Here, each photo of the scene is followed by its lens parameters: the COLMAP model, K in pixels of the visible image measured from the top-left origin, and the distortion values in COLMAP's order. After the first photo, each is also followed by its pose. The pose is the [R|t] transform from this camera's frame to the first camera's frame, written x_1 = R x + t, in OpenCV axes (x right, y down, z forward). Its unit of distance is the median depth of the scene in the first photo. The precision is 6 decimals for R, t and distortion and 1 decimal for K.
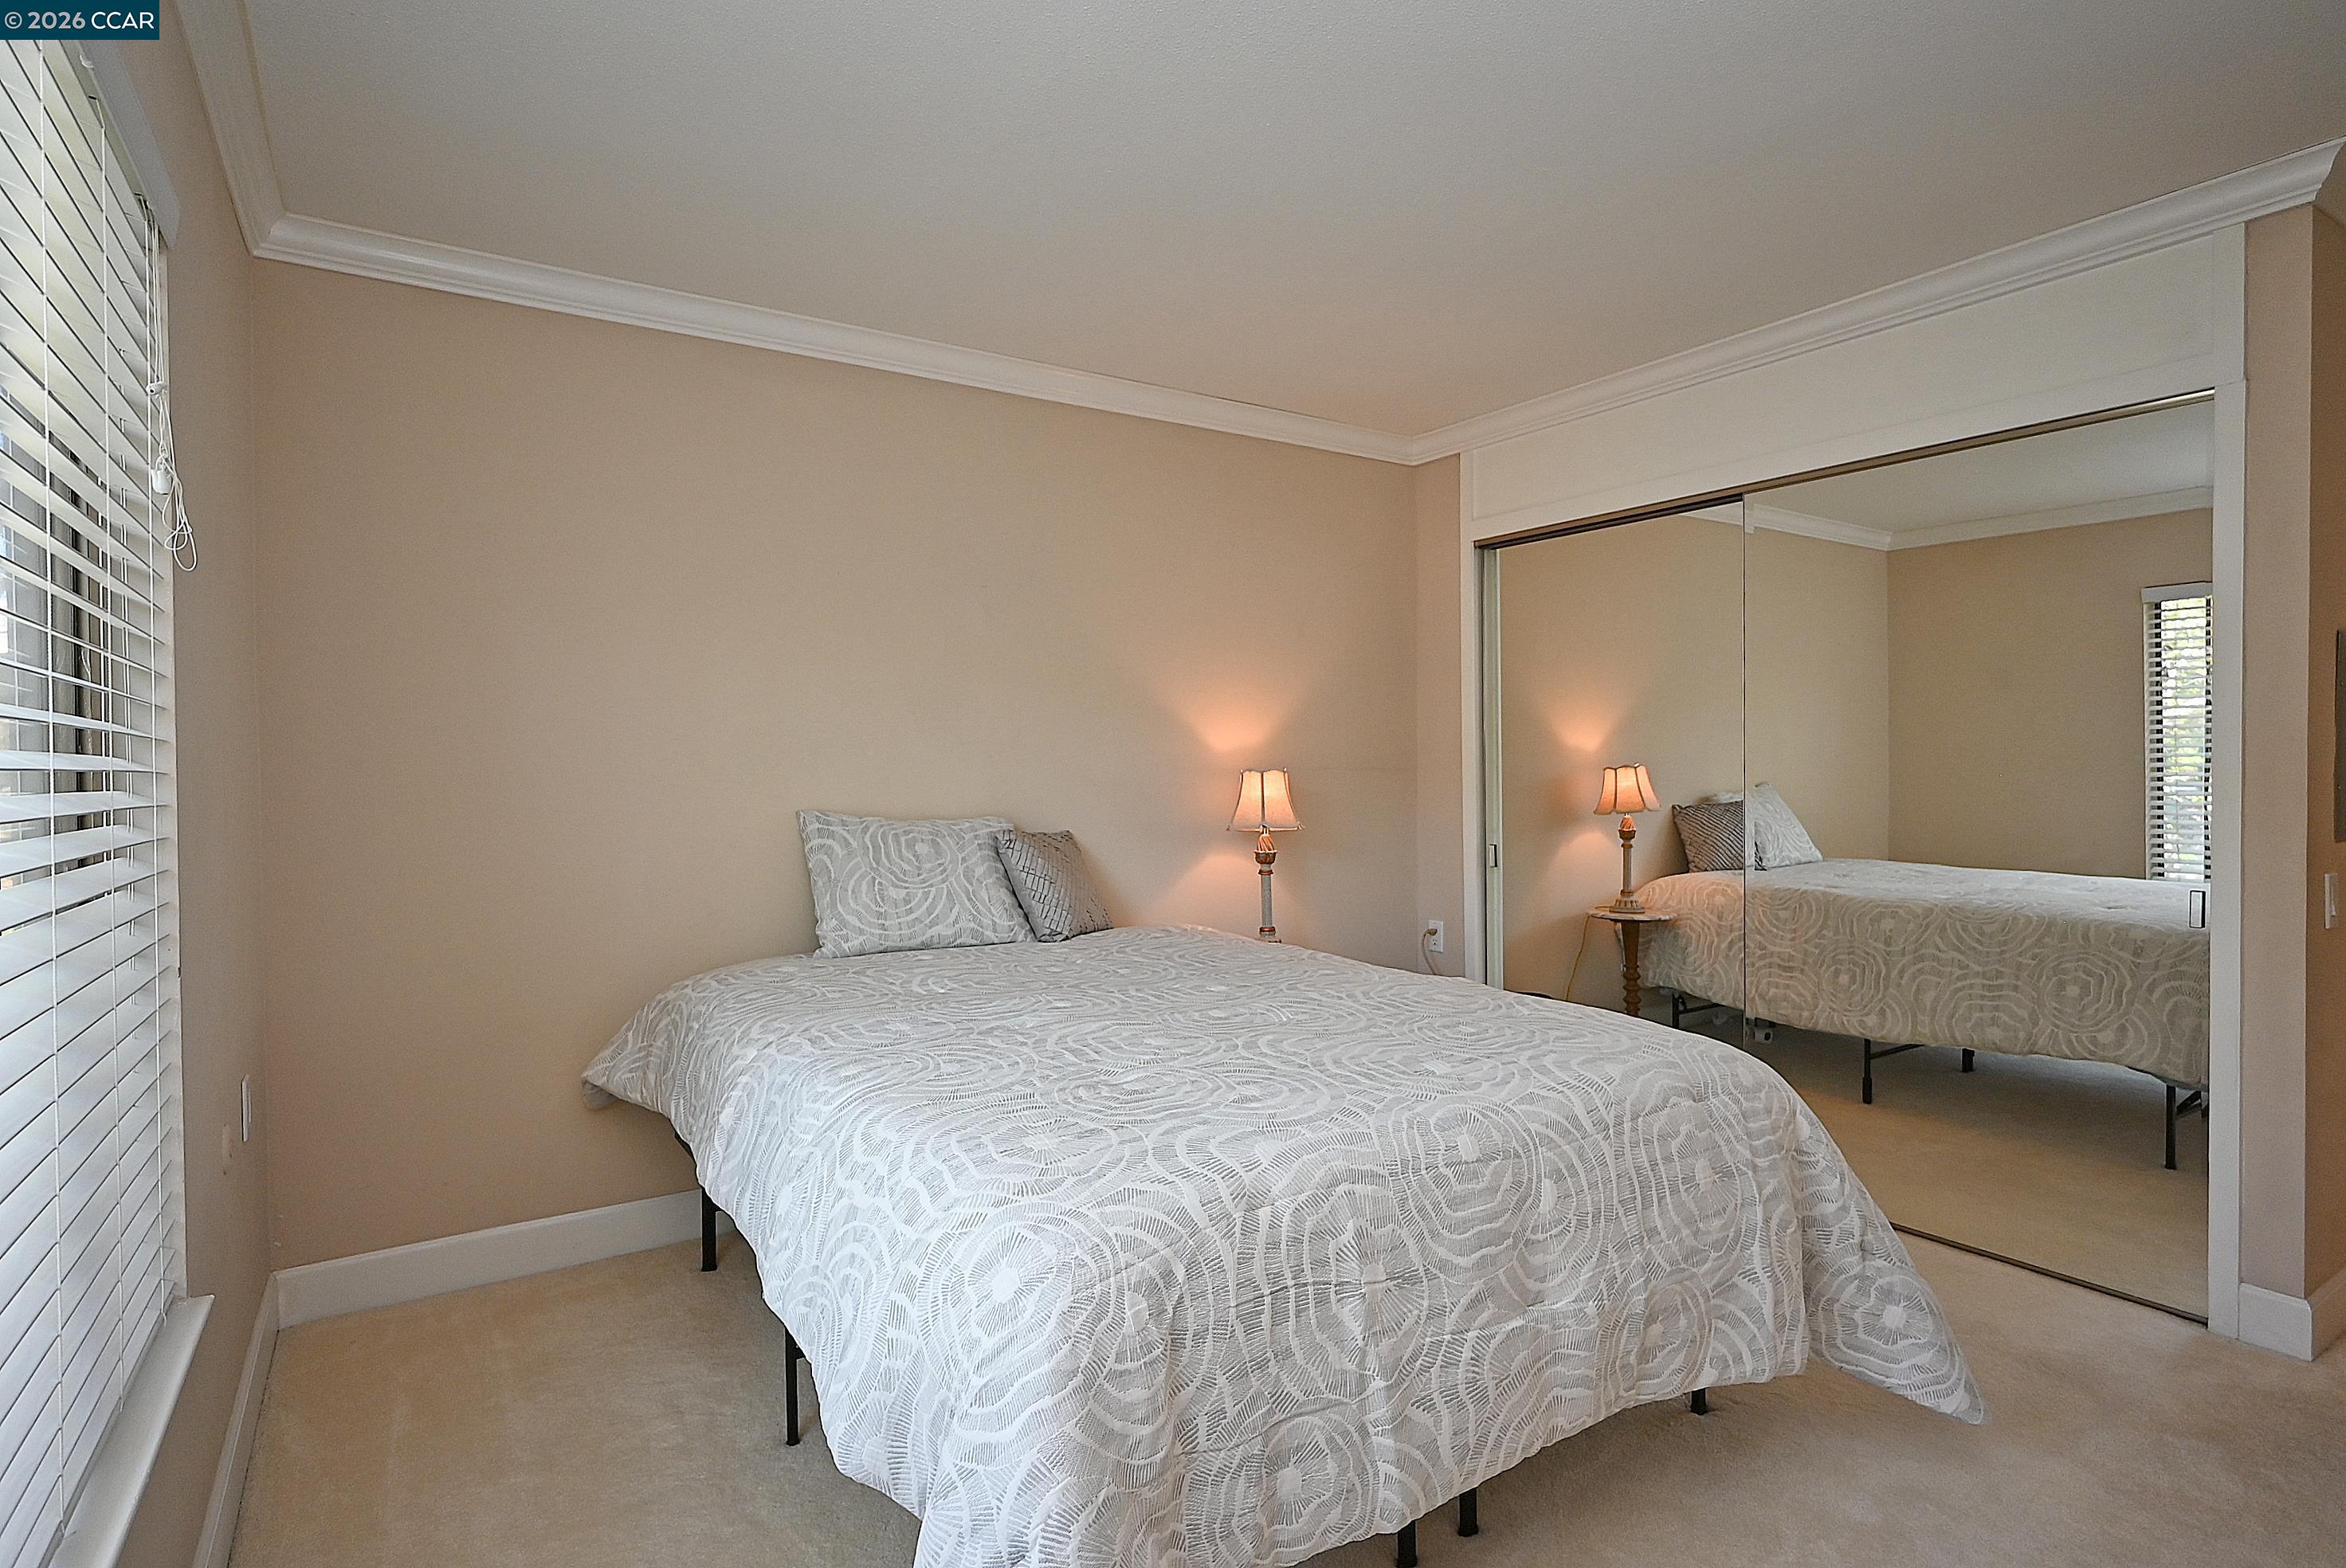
lens RADIAL K [[1164.7, 0, 1178.0], [0, 1164.7, 786.3], [0, 0, 1]] dist [-0.003396, 0.001304]
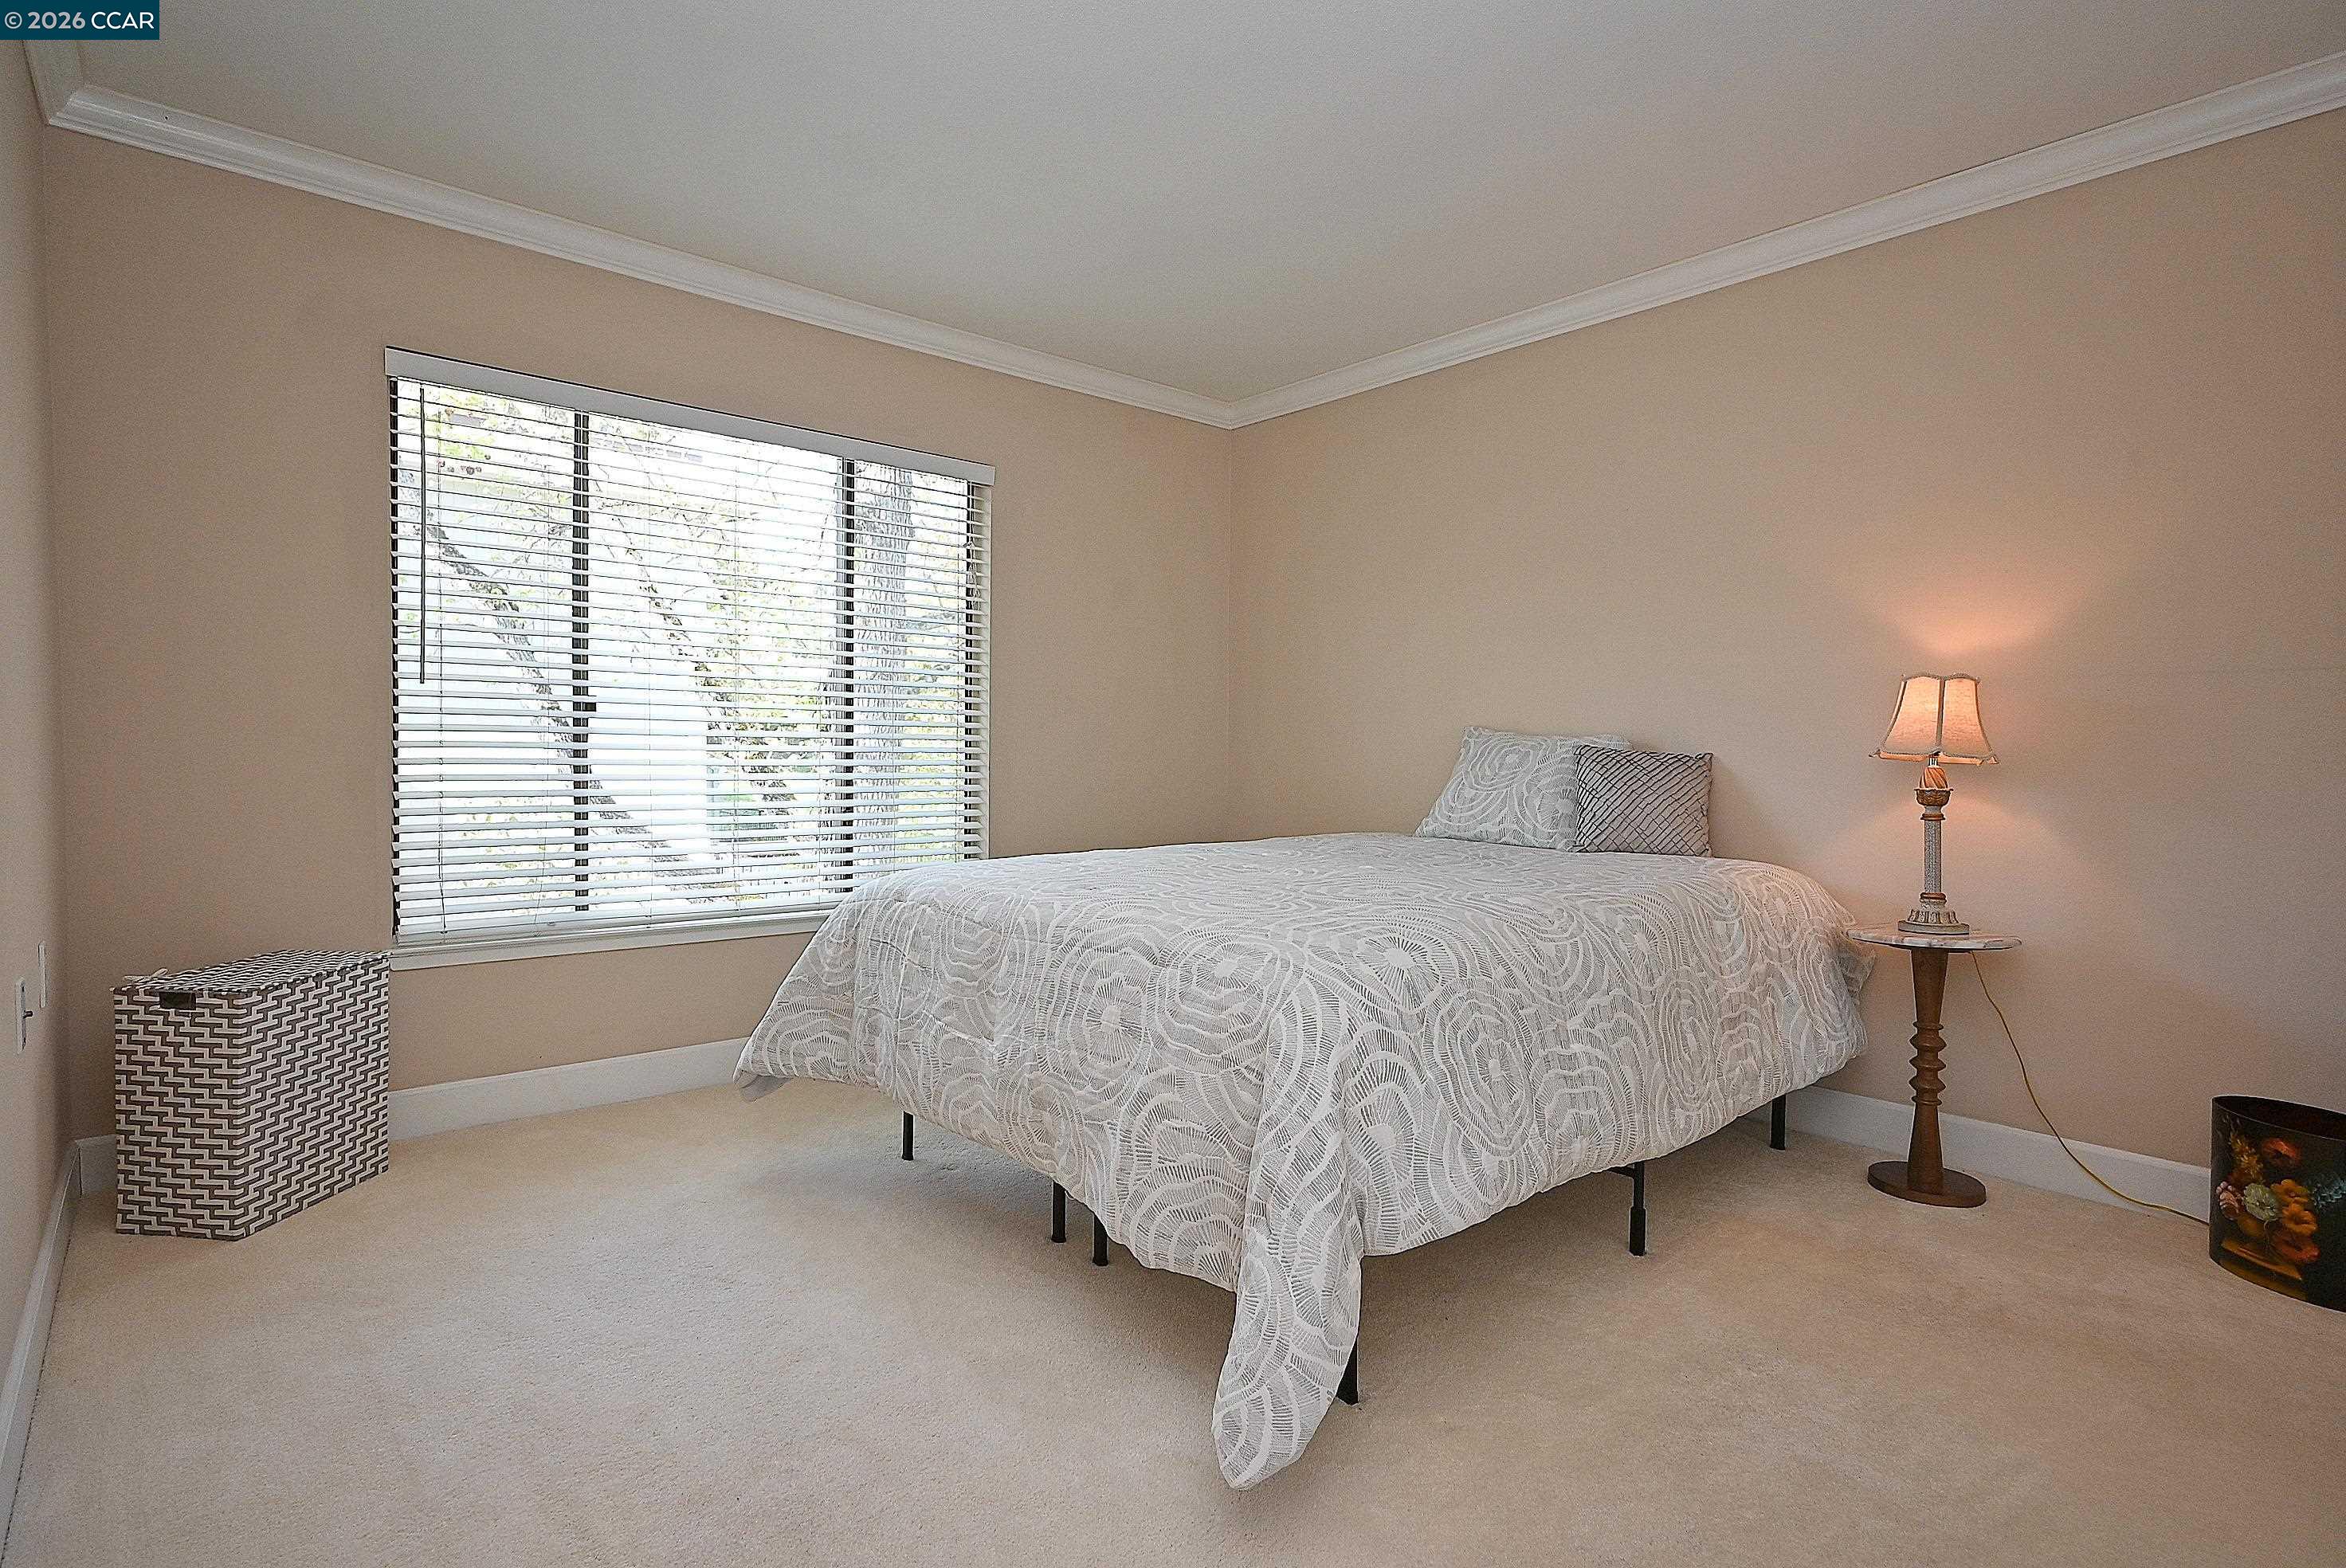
lens RADIAL K [[1164.7, 0, 1178.0], [0, 1164.7, 786.3], [0, 0, 1]] dist [-0.003396, 0.001304]
pose [[0.148541, 0.040968, -0.988057, 1.526587], [-0.025534, 0.998967, 0.037582, 0.084326], [0.988577, 0.019646, 0.149434, 0.920510]]
